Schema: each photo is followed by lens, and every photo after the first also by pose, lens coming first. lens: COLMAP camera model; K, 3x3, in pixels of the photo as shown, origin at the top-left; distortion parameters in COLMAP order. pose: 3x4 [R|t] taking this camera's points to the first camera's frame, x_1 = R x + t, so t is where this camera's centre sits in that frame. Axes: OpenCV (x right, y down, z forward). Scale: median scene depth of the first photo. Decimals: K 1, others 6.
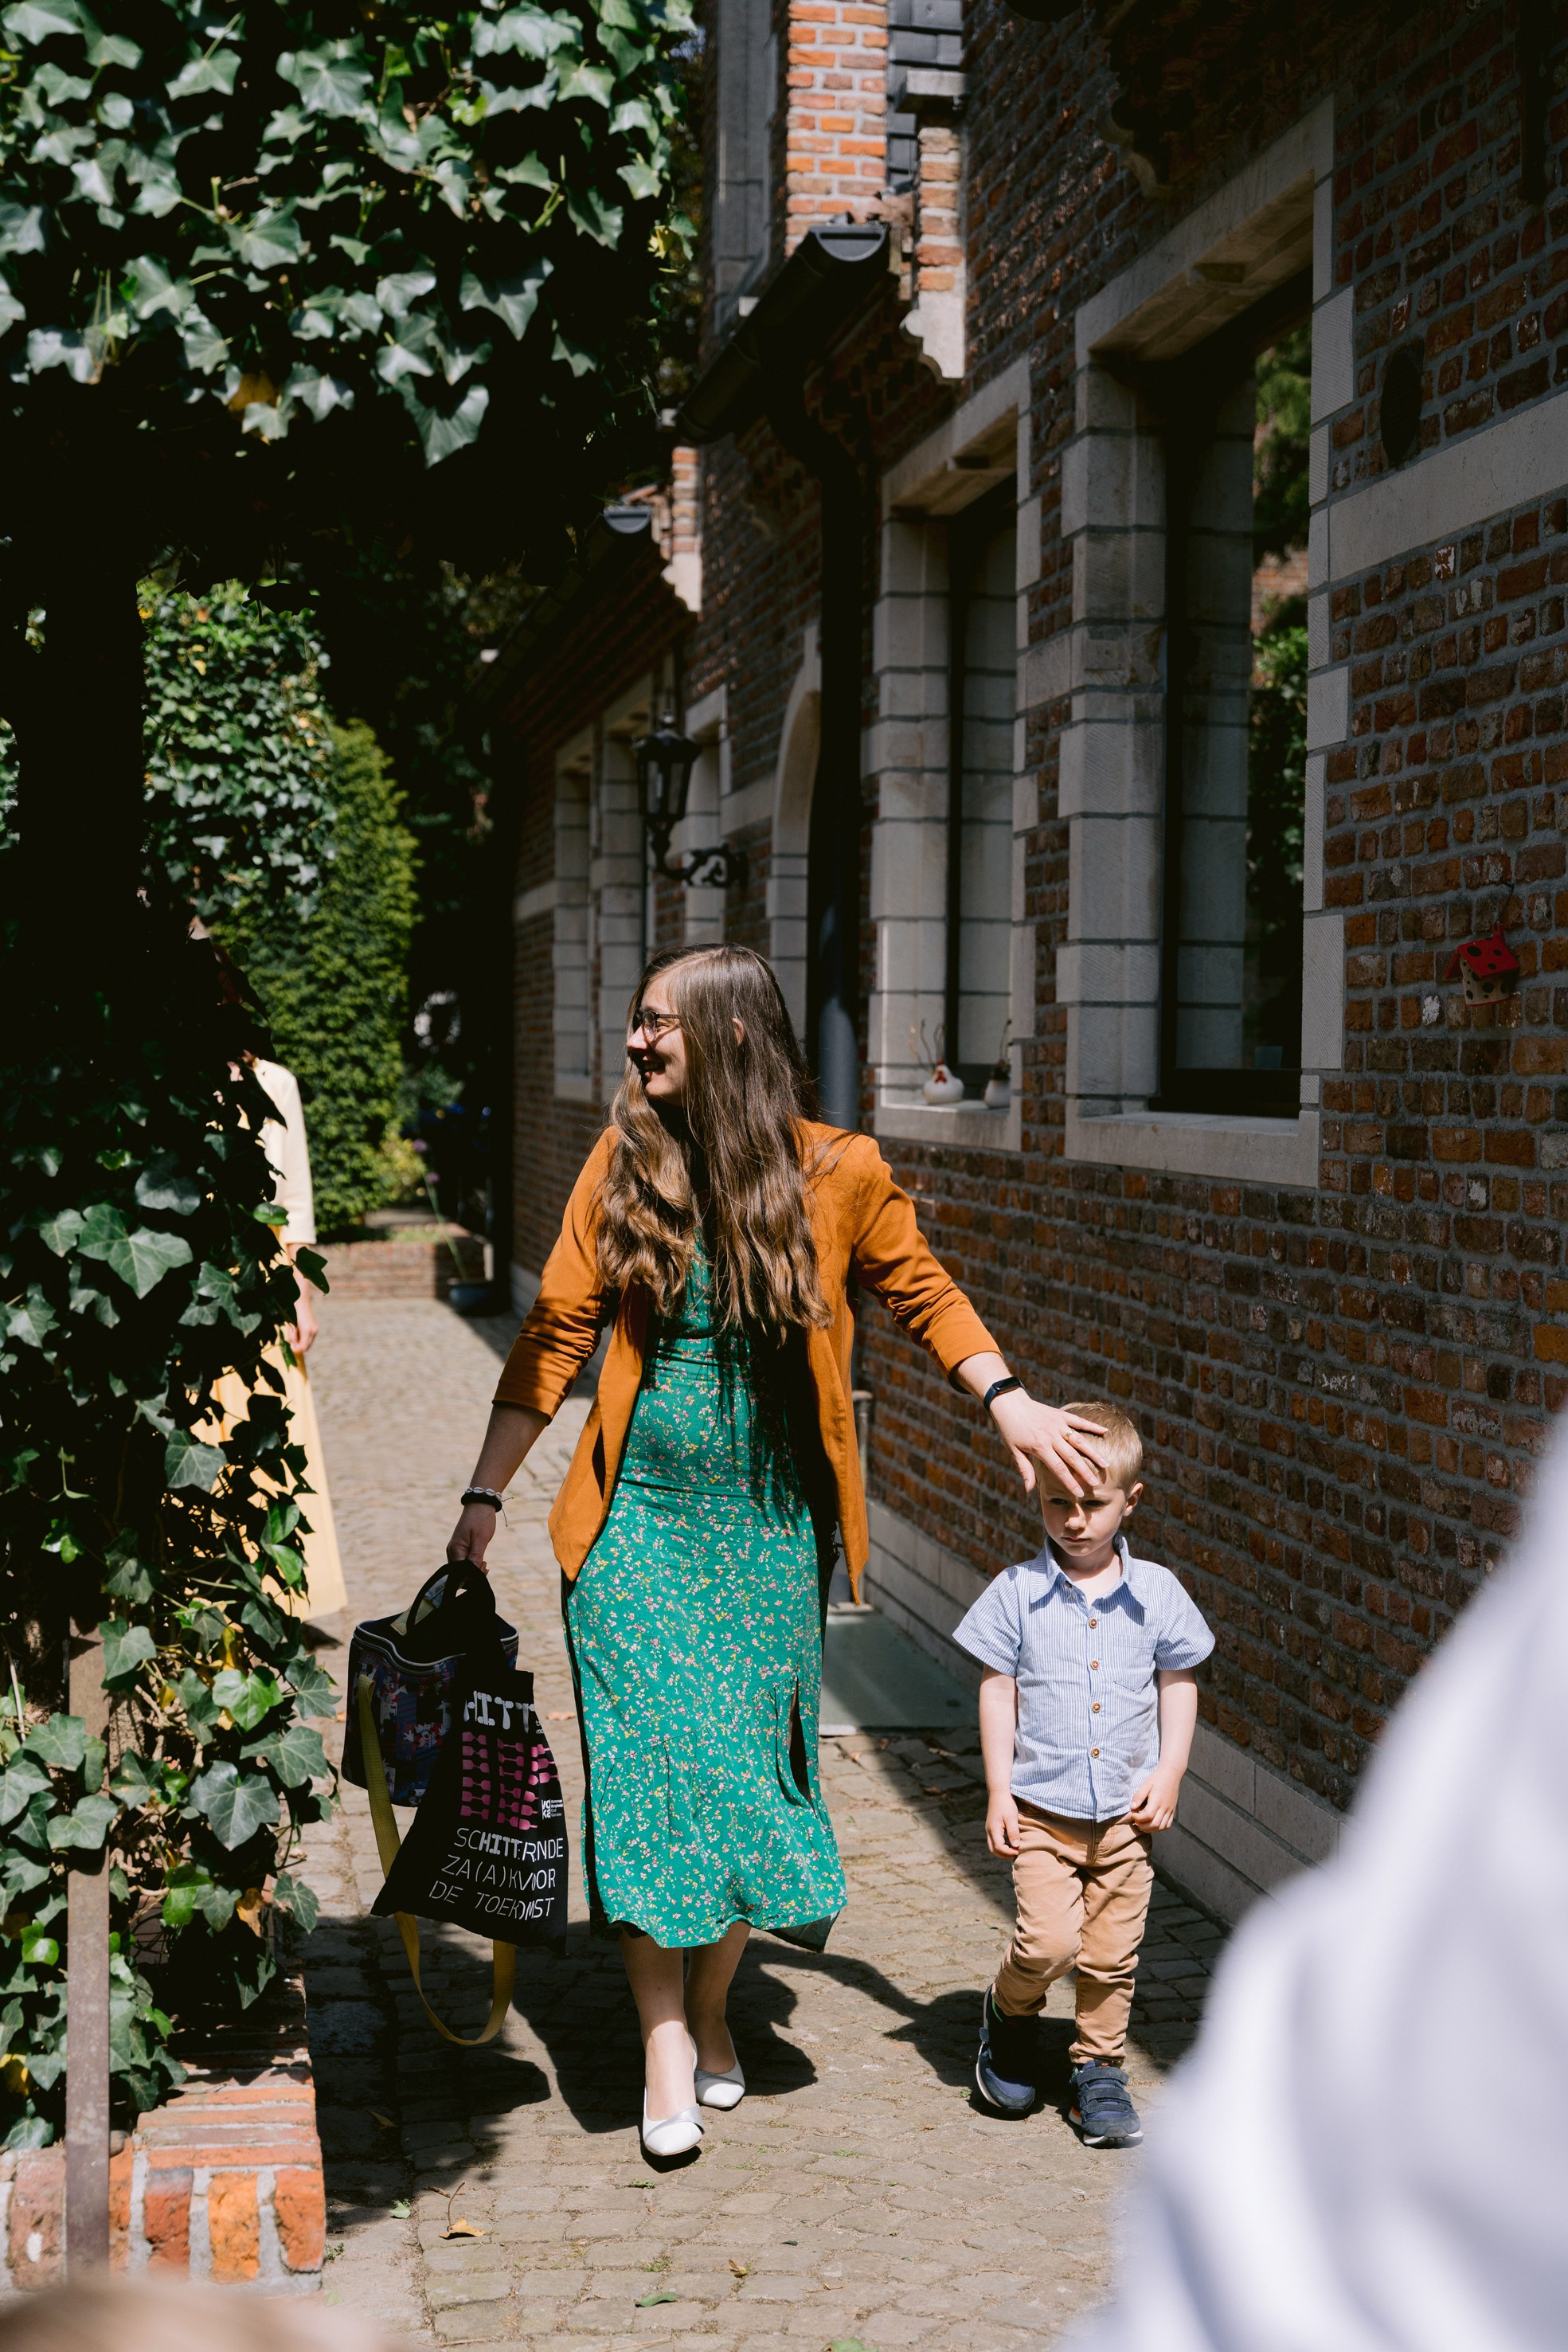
lens RADIAL K [[3334.2, 0, 787.2], [0, 3334.2, 1174.2], [0, 0, 1]] dist [0.003015, 0.018939]
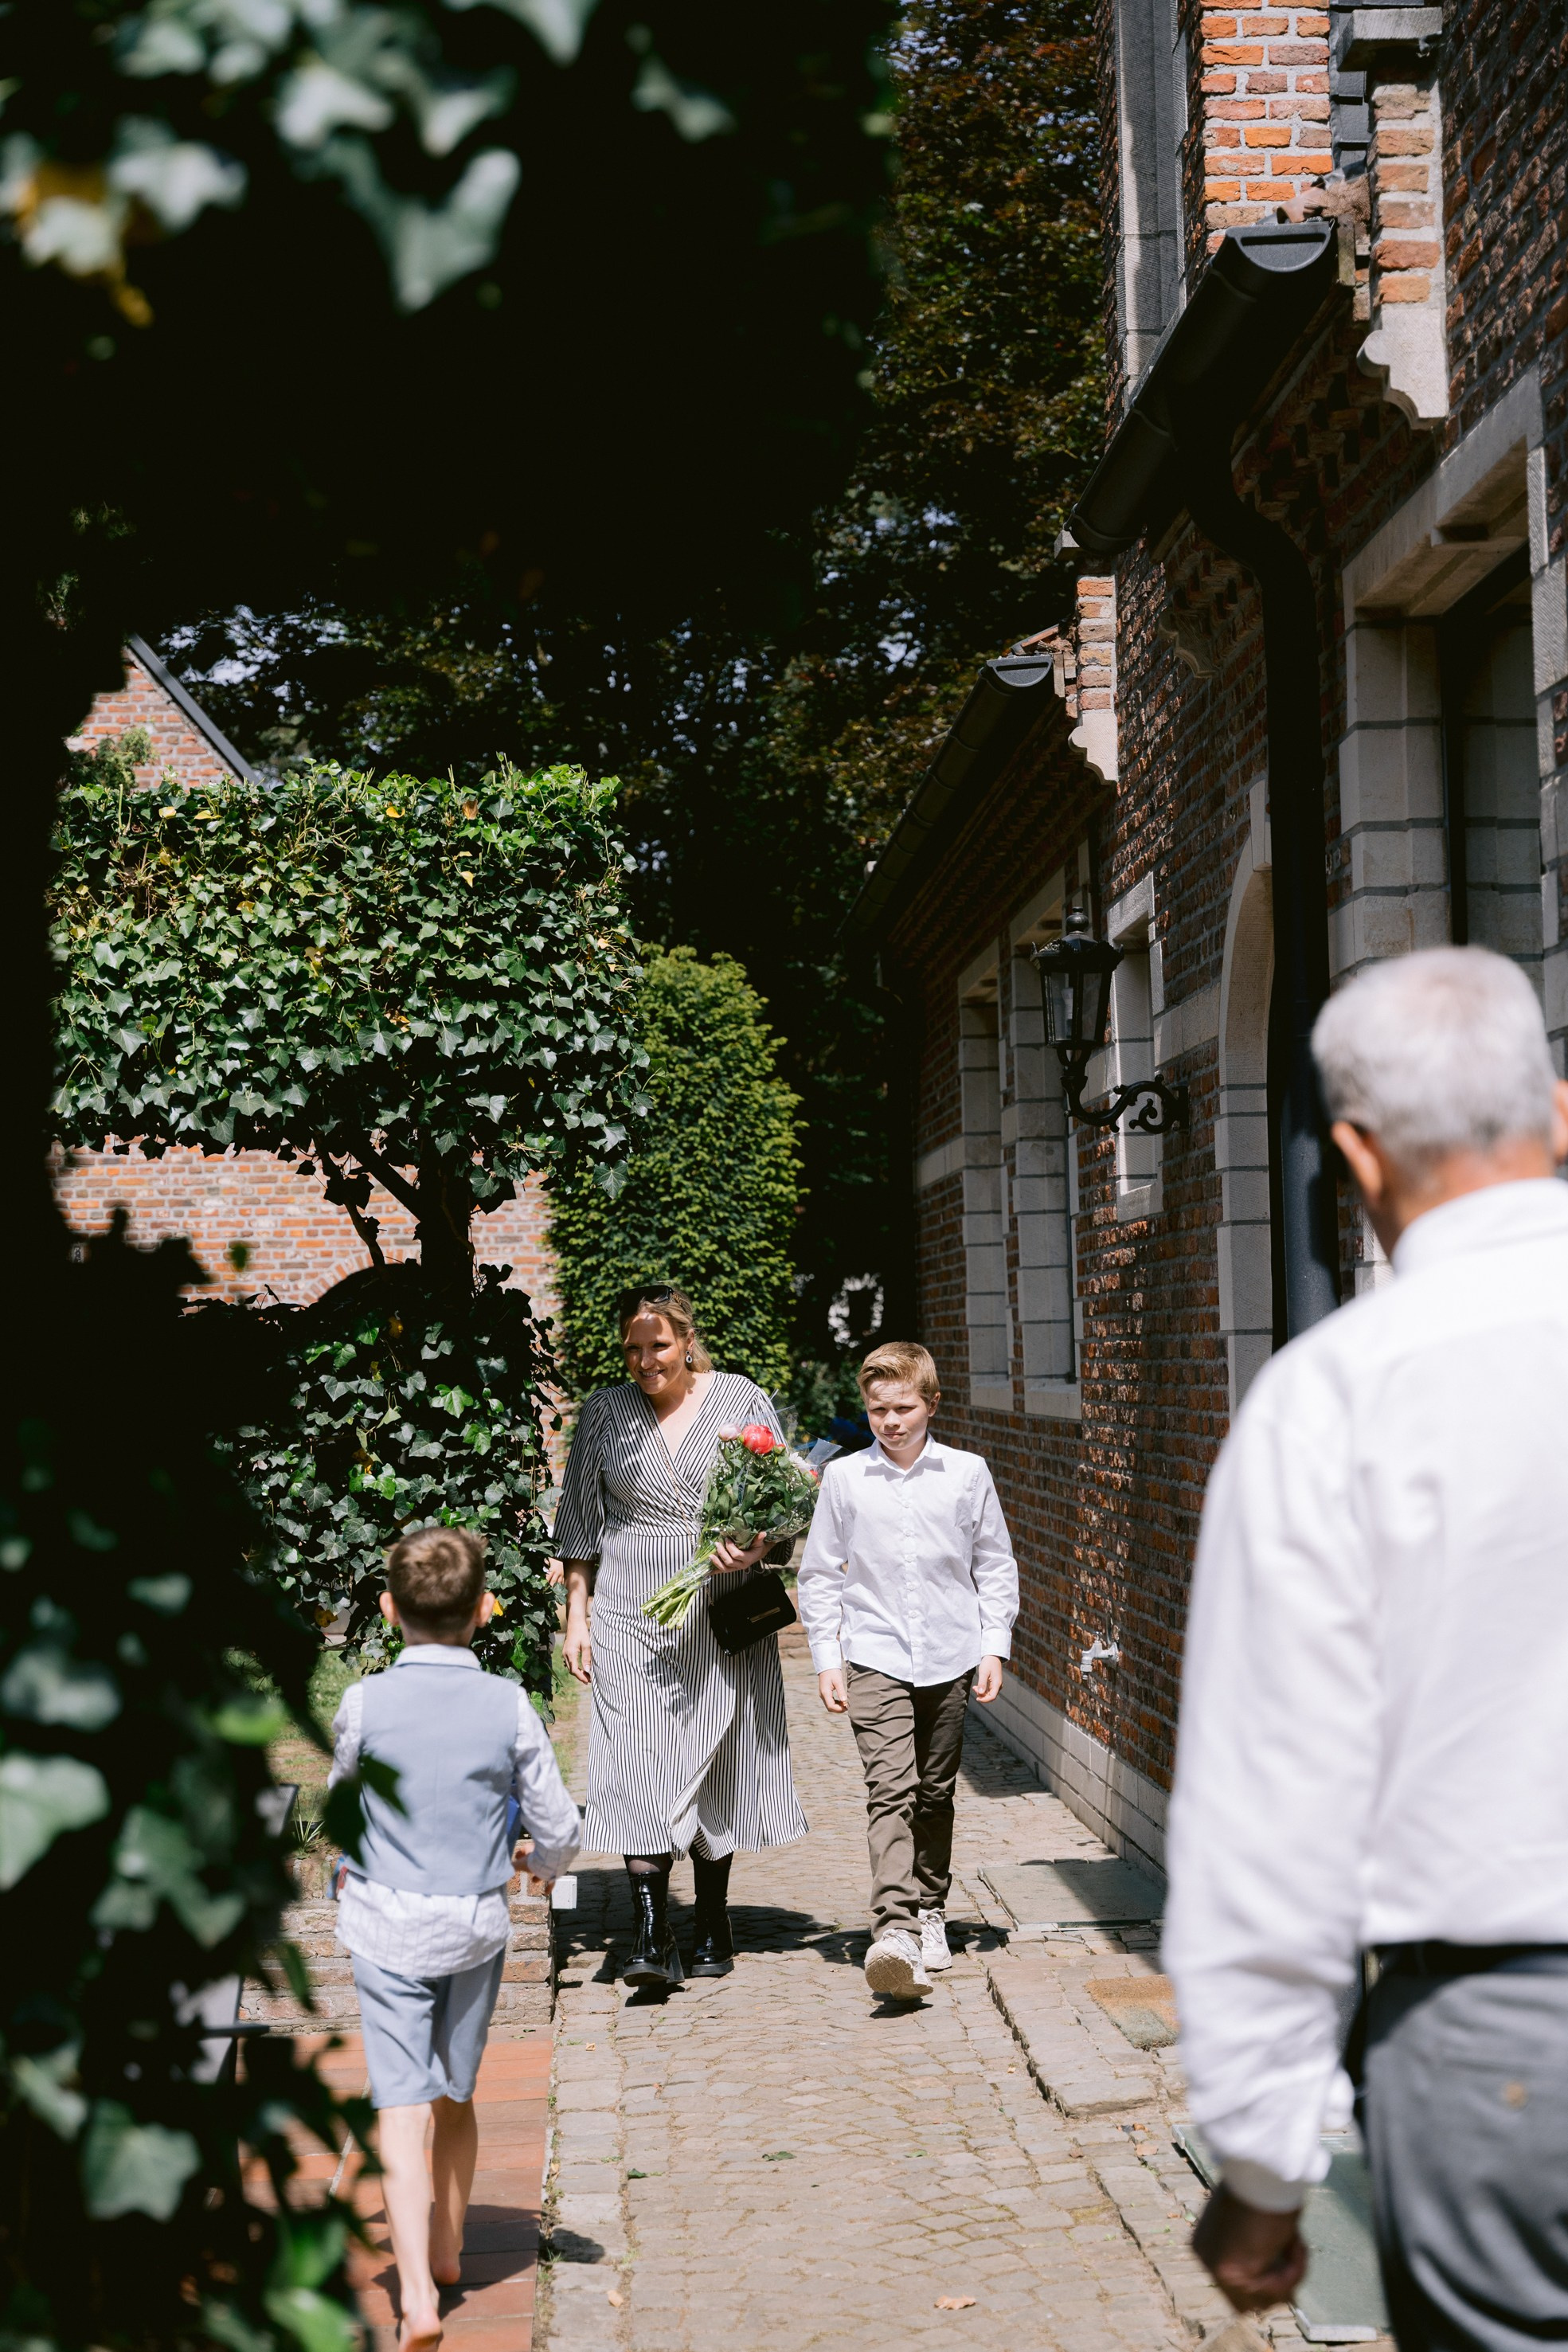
lens RADIAL K [[3878.1, 0, 784.1], [0, 3878.1, 1183.5], [0, 0, 1]] dist [0.030709, 0.032945]
pose [[0.991416, -0.040627, -0.124274, 0.006143], [0.030984, 0.996428, -0.078559, -0.007870], [0.127022, 0.074035, 0.989133, 0.120238]]
